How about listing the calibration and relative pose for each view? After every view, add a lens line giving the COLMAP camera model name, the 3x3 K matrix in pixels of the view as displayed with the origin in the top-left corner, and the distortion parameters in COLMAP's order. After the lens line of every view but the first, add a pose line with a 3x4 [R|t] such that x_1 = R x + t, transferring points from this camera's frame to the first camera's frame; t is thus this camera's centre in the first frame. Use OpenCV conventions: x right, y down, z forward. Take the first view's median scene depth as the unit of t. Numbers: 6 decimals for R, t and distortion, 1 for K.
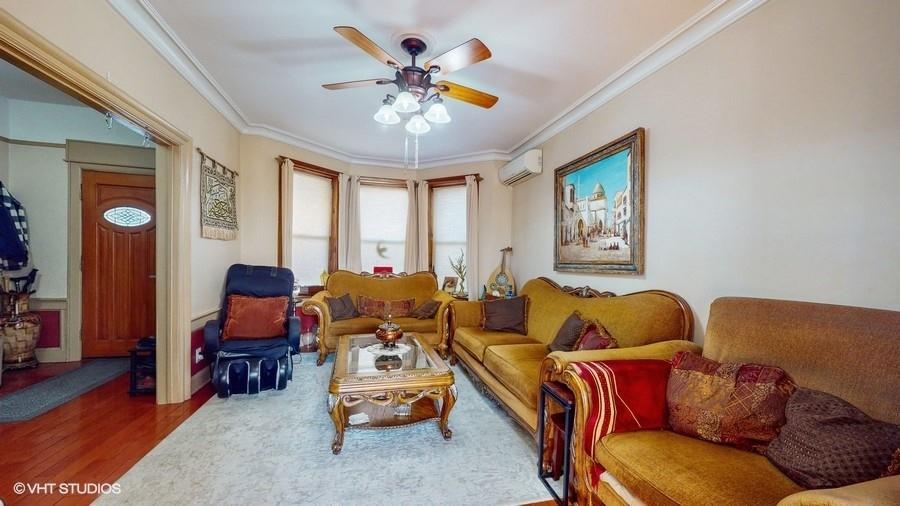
lens RADIAL K [[353.2, 0, 450.0], [0, 353.2, 253.0], [0, 0, 1]] dist [0.000069, -0.000008]
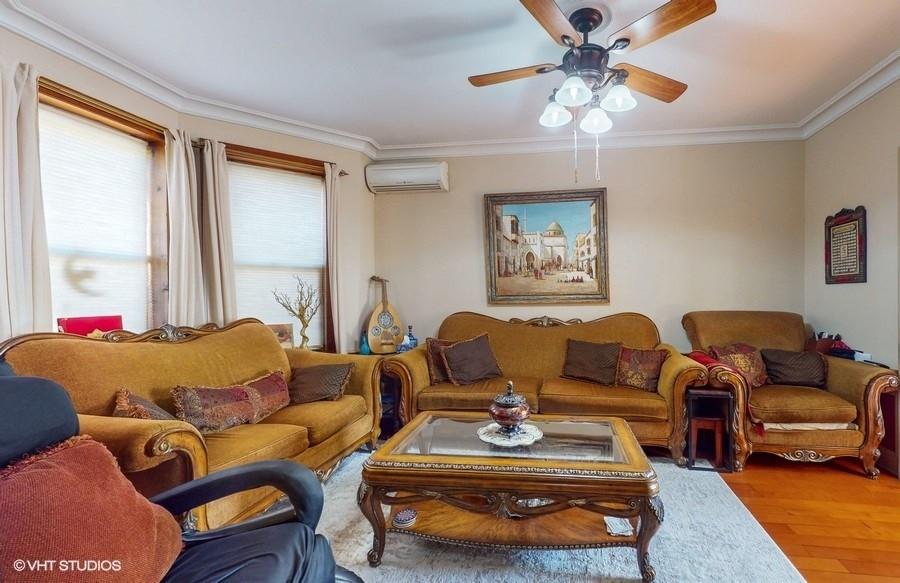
lens RADIAL K [[386.6, 0, 519.8], [0, 386.6, 288.0], [0, 0, 1]] dist [-0.000526, -0.000016]
pose [[0.375904, -0.008586, 0.926619, -0.732507], [-0.006646, 0.999906, 0.011961, -0.004324], [-0.926635, -0.010654, 0.375811, 0.635469]]
